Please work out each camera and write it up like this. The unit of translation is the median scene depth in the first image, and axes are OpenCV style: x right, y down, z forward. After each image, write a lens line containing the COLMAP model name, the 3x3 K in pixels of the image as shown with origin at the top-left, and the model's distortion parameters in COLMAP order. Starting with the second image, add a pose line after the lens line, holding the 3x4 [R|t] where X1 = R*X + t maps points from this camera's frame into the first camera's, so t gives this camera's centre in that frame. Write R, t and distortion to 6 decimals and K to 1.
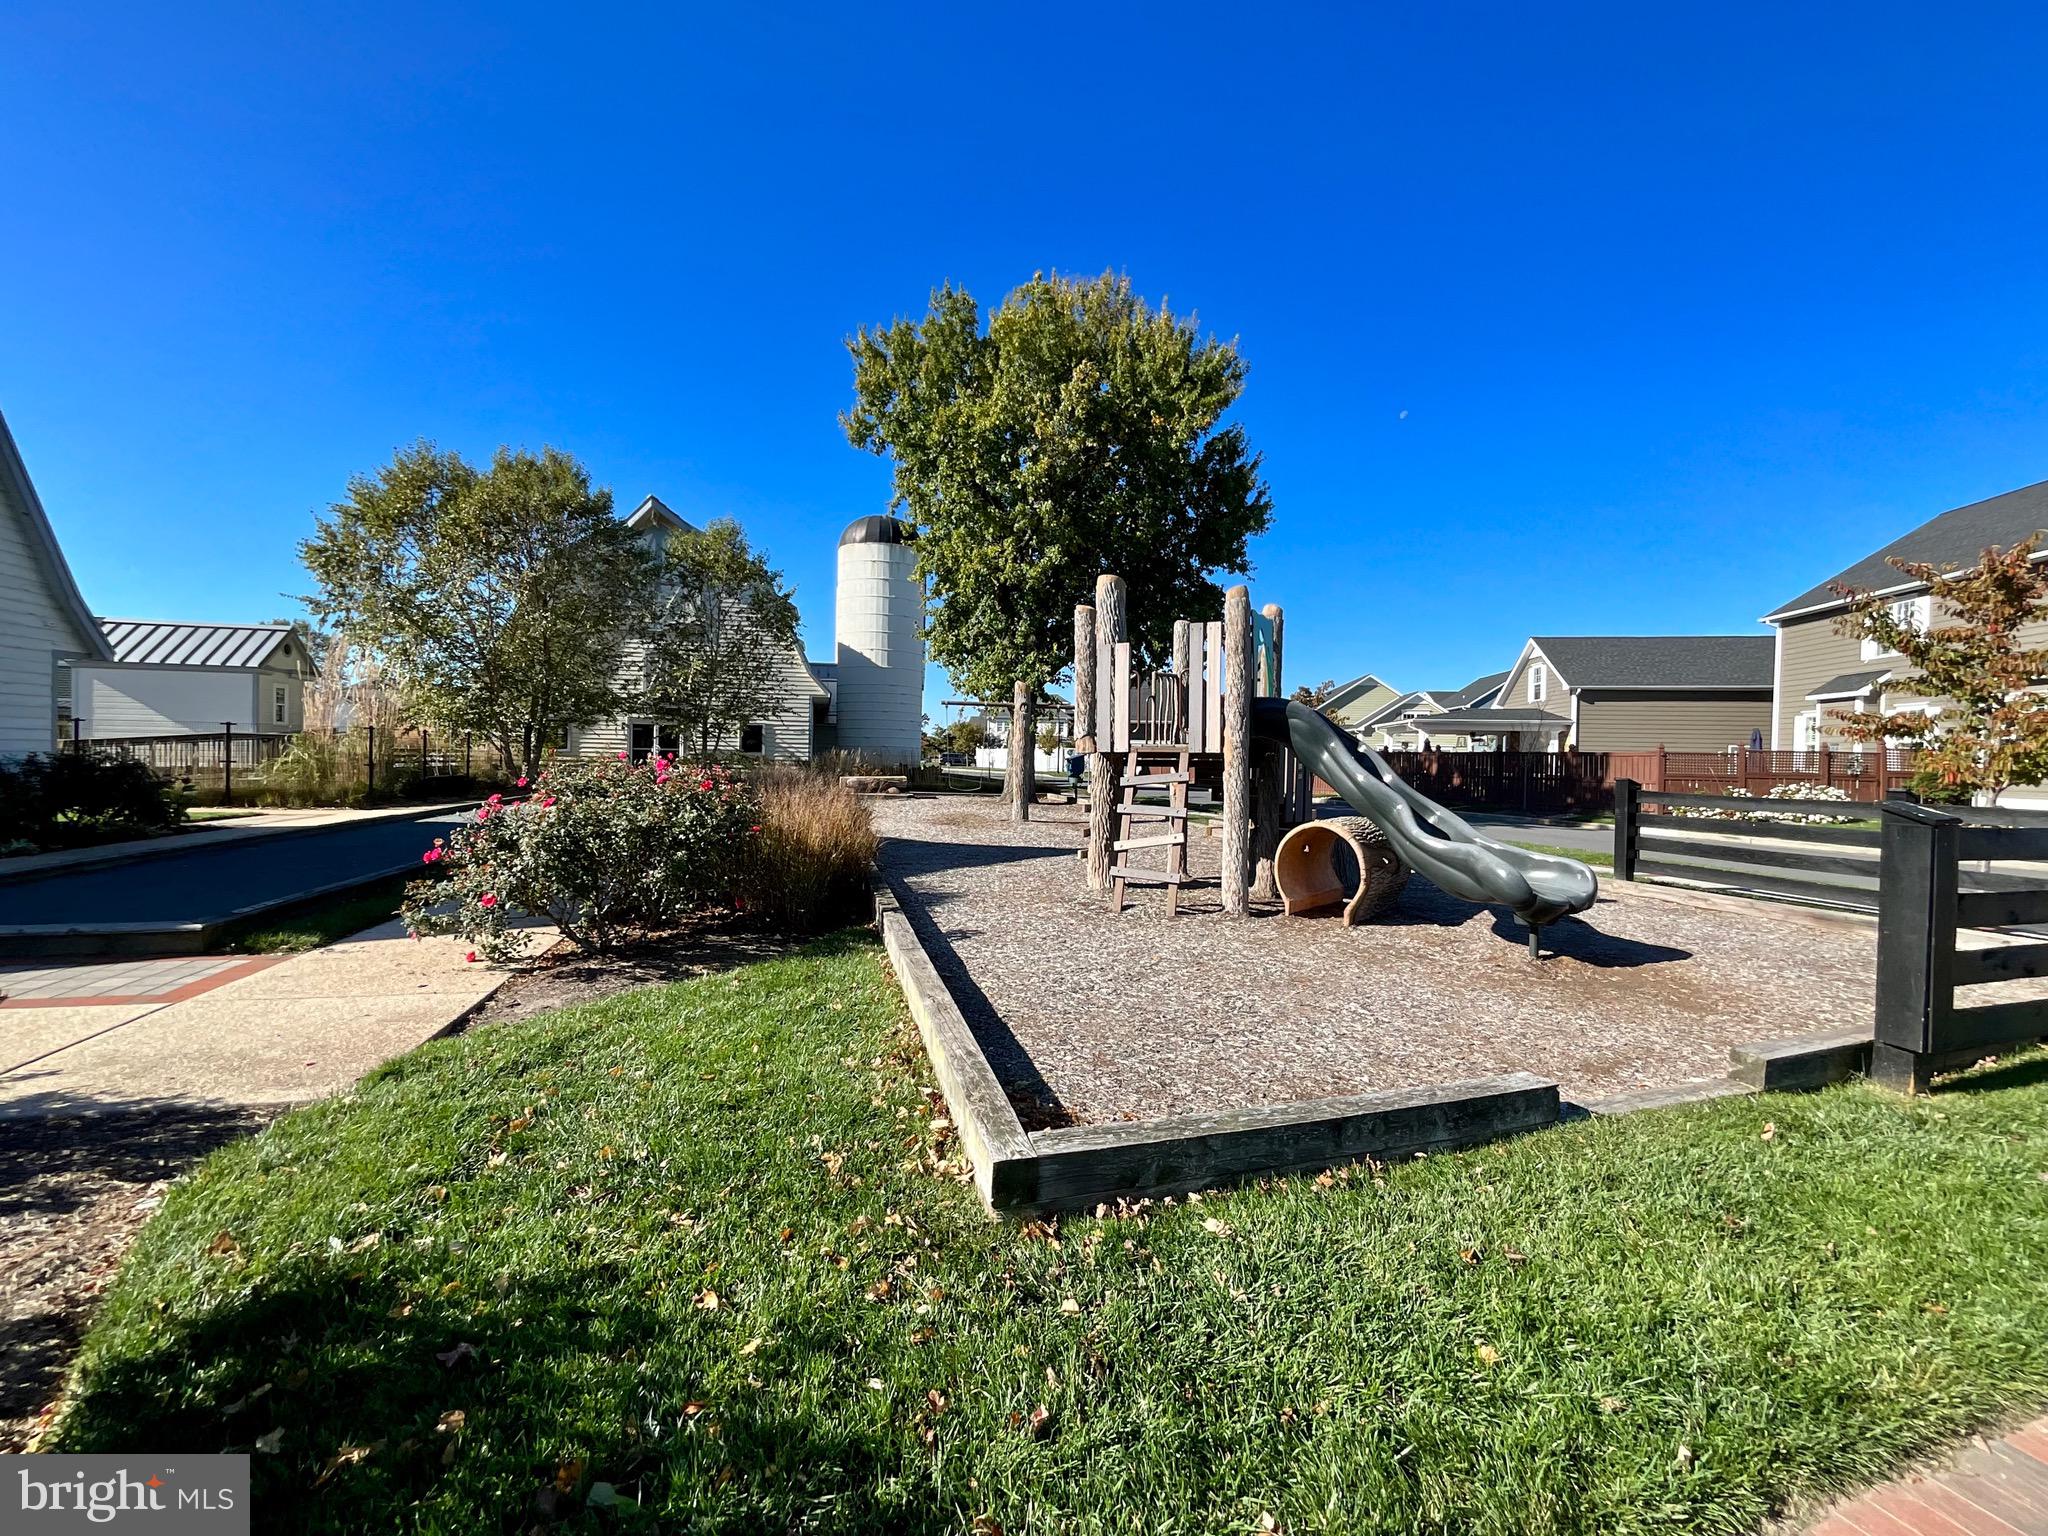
lens RADIAL K [[828.1, 0, 1030.1], [0, 828.1, 767.4], [0, 0, 1]] dist [-0.001406, 0.000230]
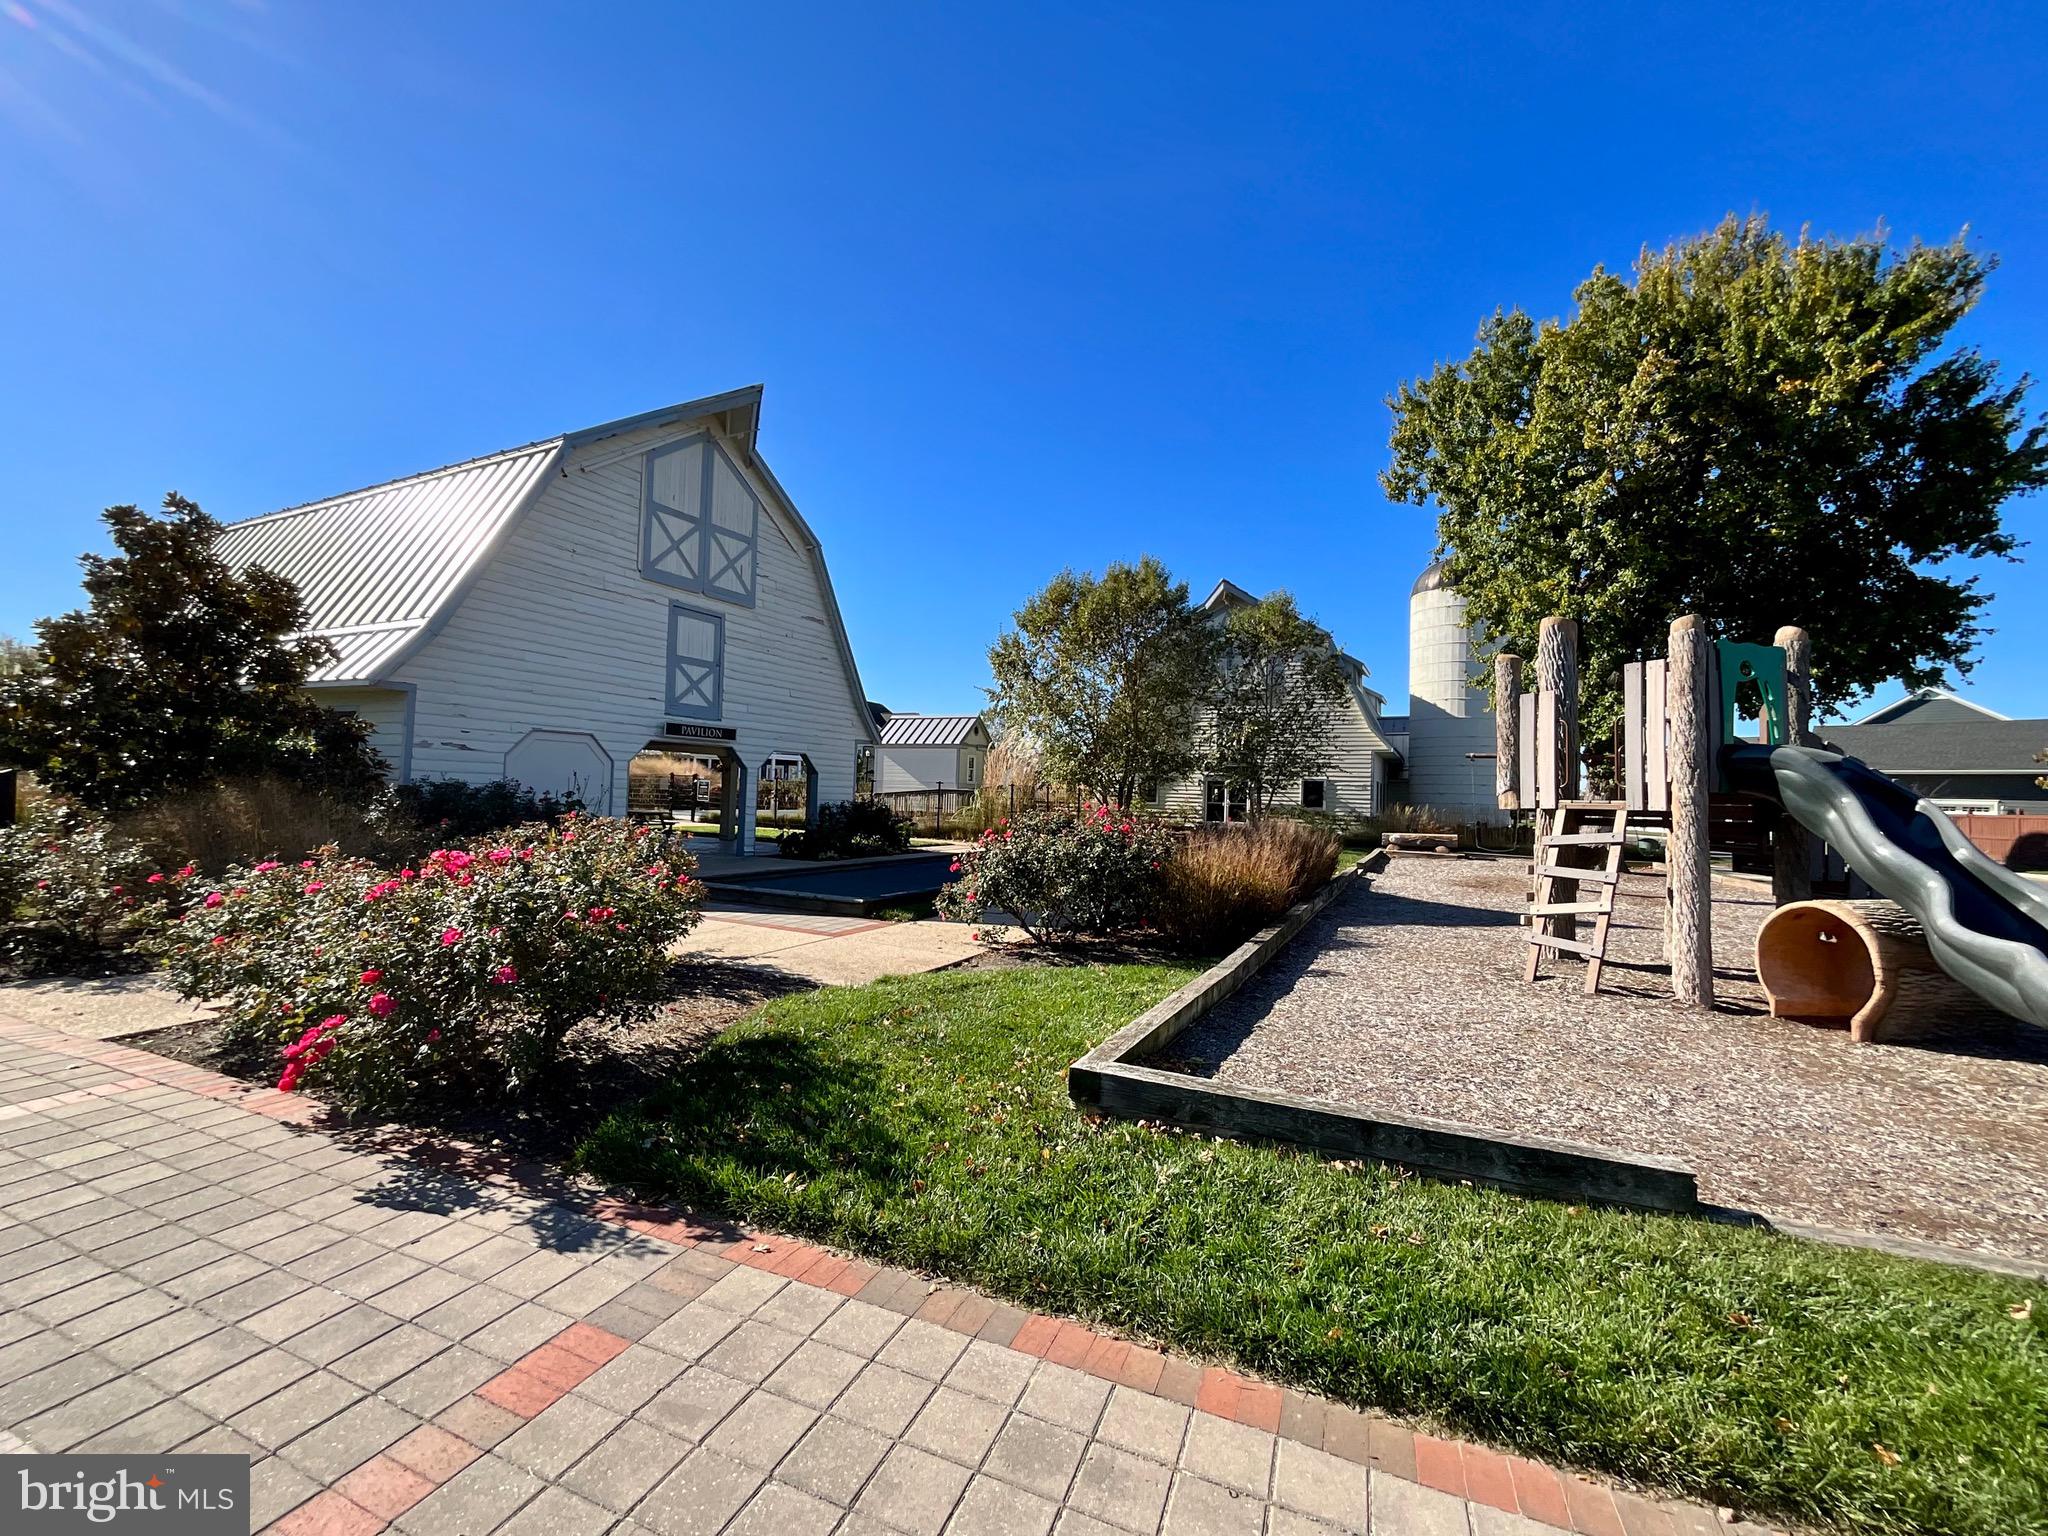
lens RADIAL K [[828.1, 0, 1030.1], [0, 828.1, 767.4], [0, 0, 1]] dist [-0.001406, 0.000230]
pose [[0.763483, -0.017878, -0.645580, 0.109566], [-0.025606, 0.997993, -0.057920, 0.001523], [0.645320, 0.060752, 0.761493, -0.030653]]
